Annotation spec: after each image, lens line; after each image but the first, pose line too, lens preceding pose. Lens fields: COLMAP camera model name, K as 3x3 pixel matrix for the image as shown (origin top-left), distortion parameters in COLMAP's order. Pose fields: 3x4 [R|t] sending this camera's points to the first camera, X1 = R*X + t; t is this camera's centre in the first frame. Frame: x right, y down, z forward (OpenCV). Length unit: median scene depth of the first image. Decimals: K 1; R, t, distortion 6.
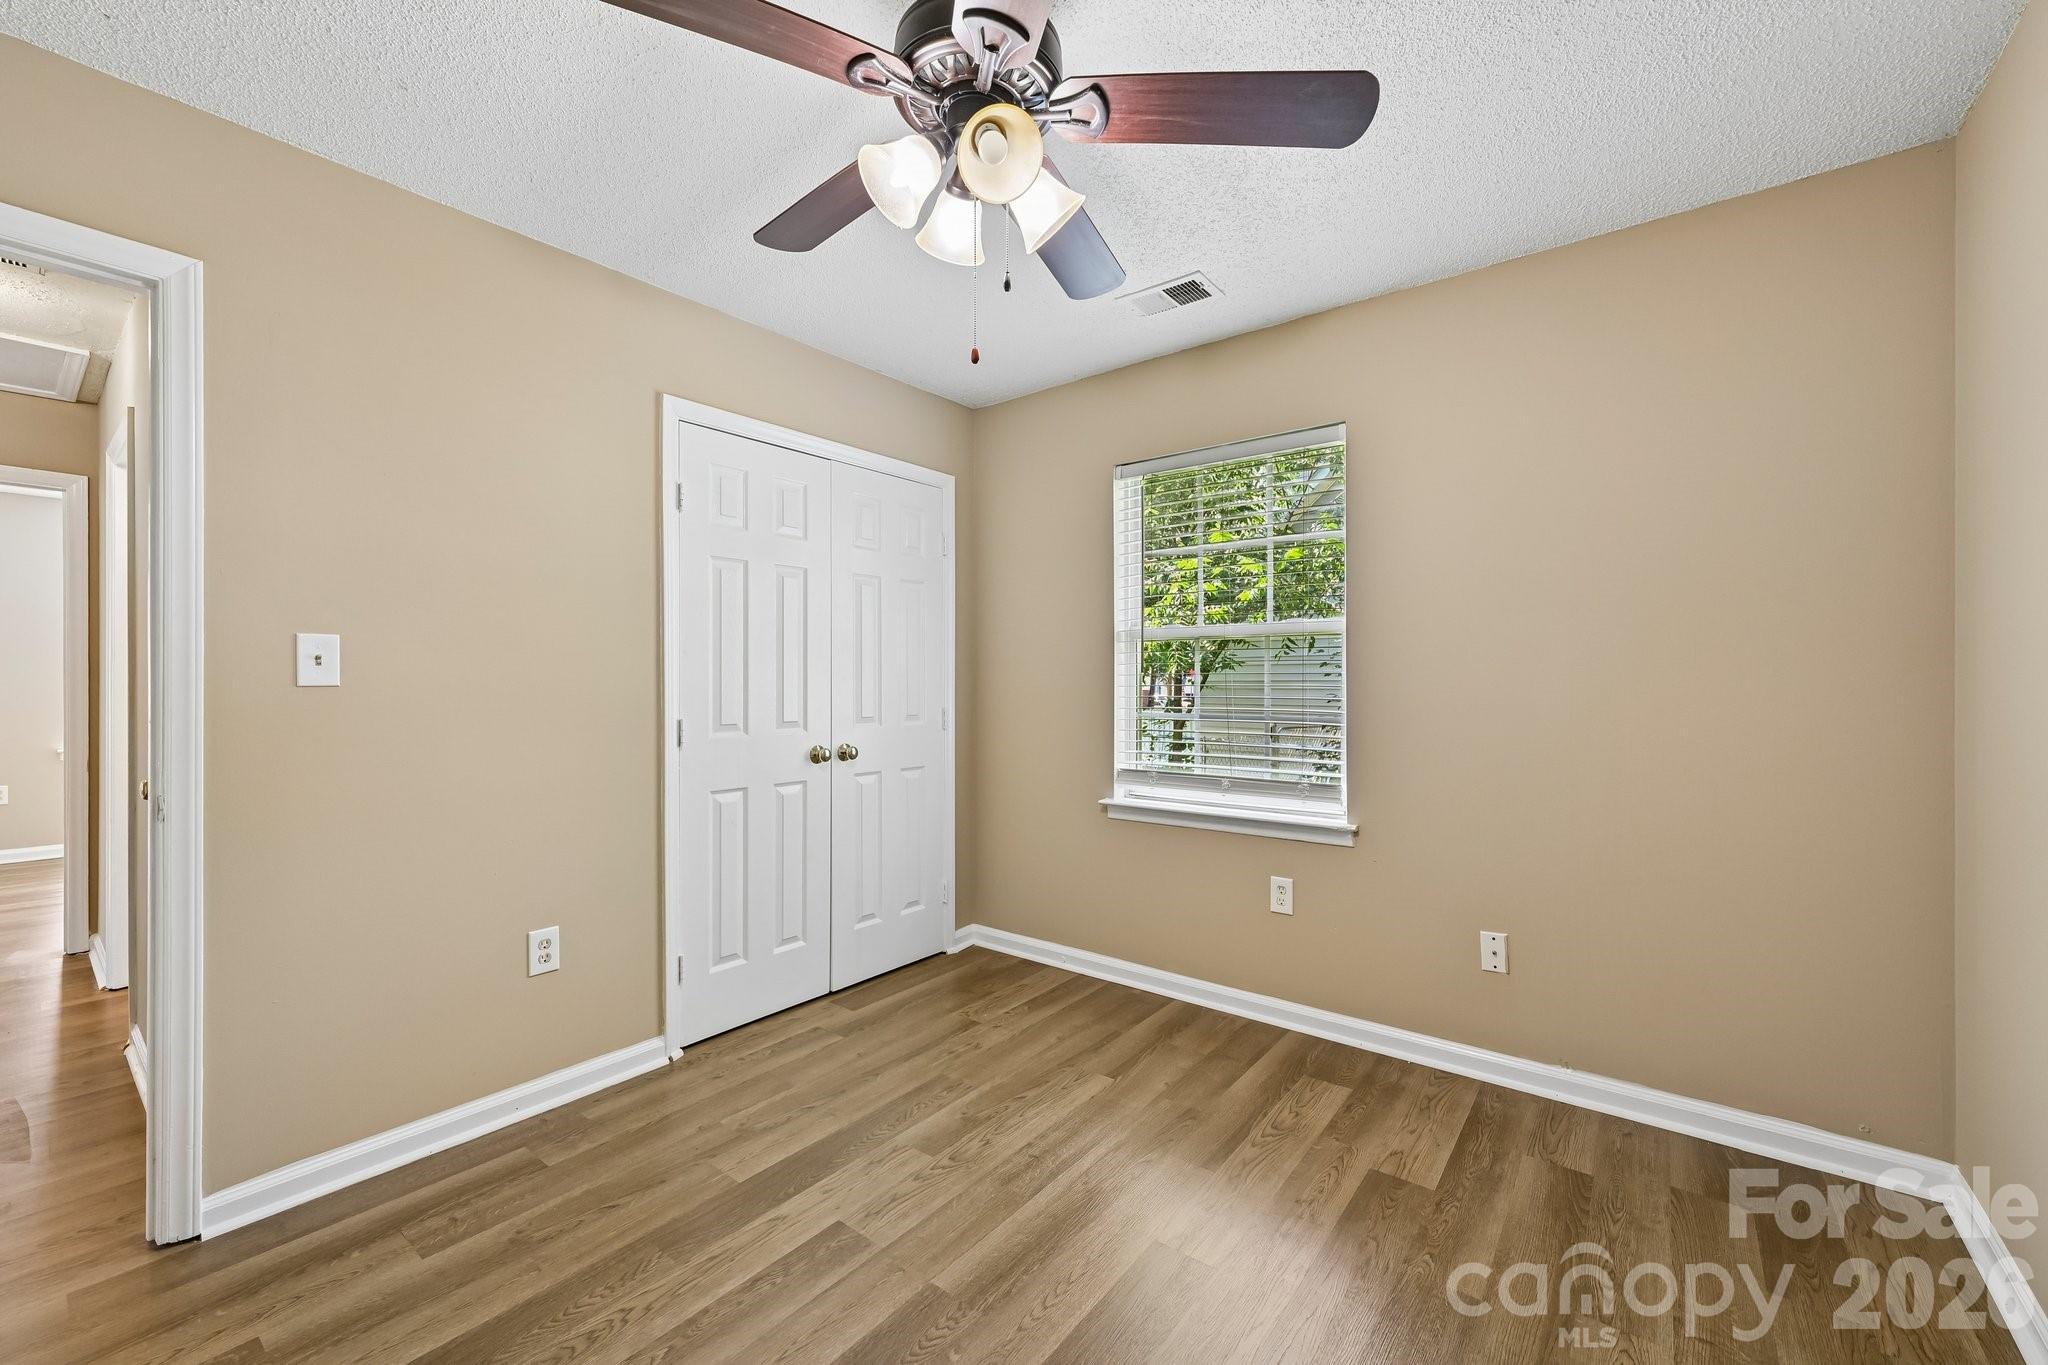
lens RADIAL K [[821.9, 0, 1015.9], [0, 821.9, 685.6], [0, 0, 1]] dist [0.002056, 0.000314]
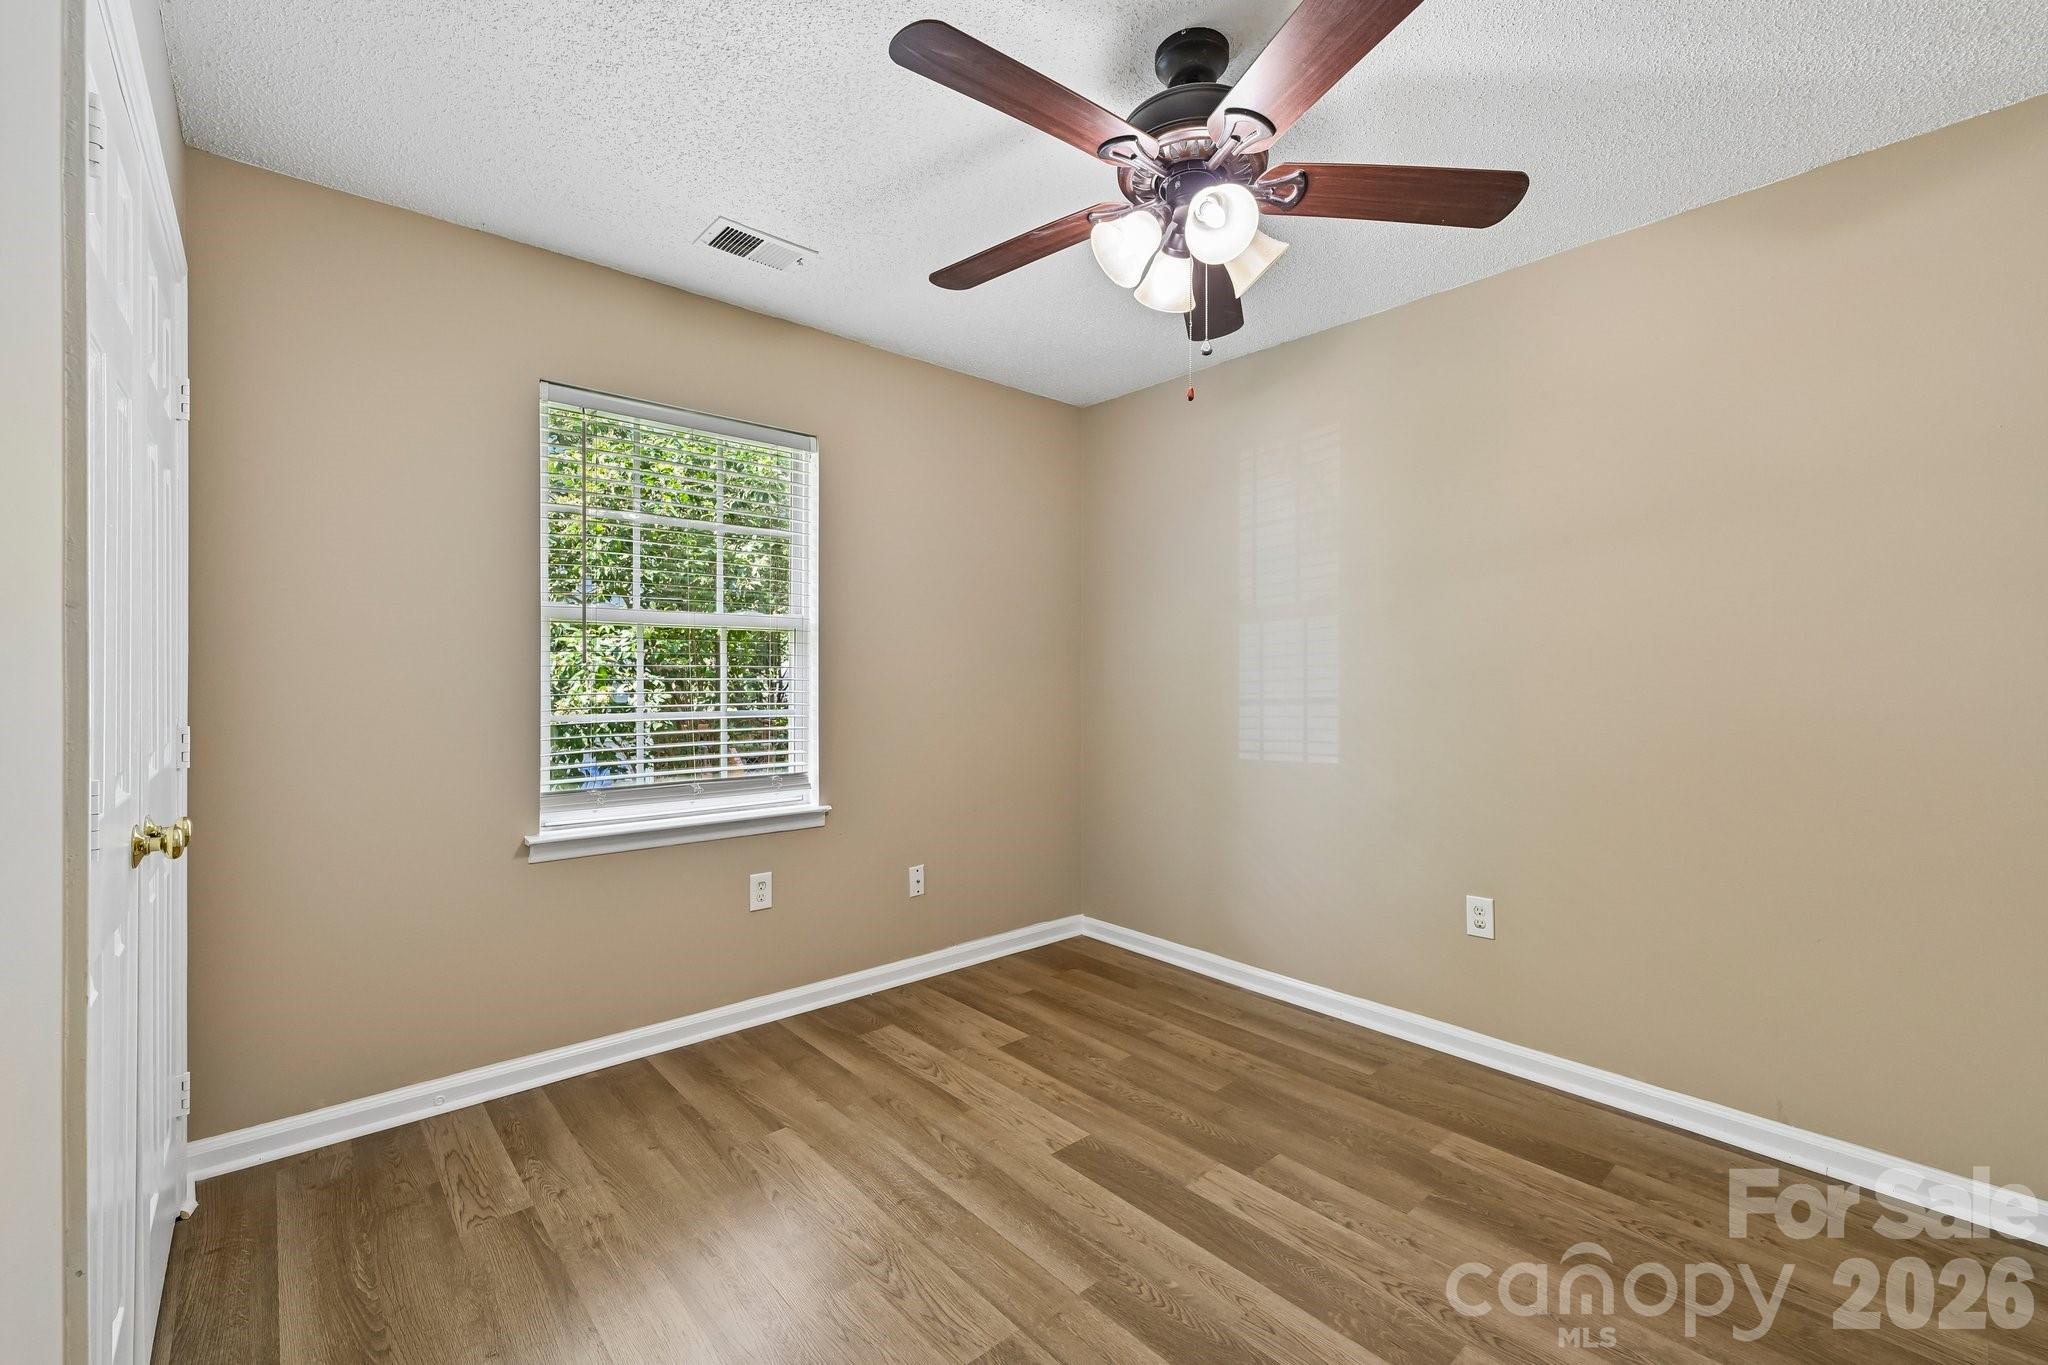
lens RADIAL K [[875.5, 0, 1030.9], [0, 875.5, 672.1], [0, 0, 1]] dist [0.000880, -0.000056]
pose [[0.155713, 0.000374, 0.987802, -0.720151], [-0.006216, 0.999980, 0.000601, -0.012446], [-0.987783, -0.006234, 0.155712, 0.557148]]
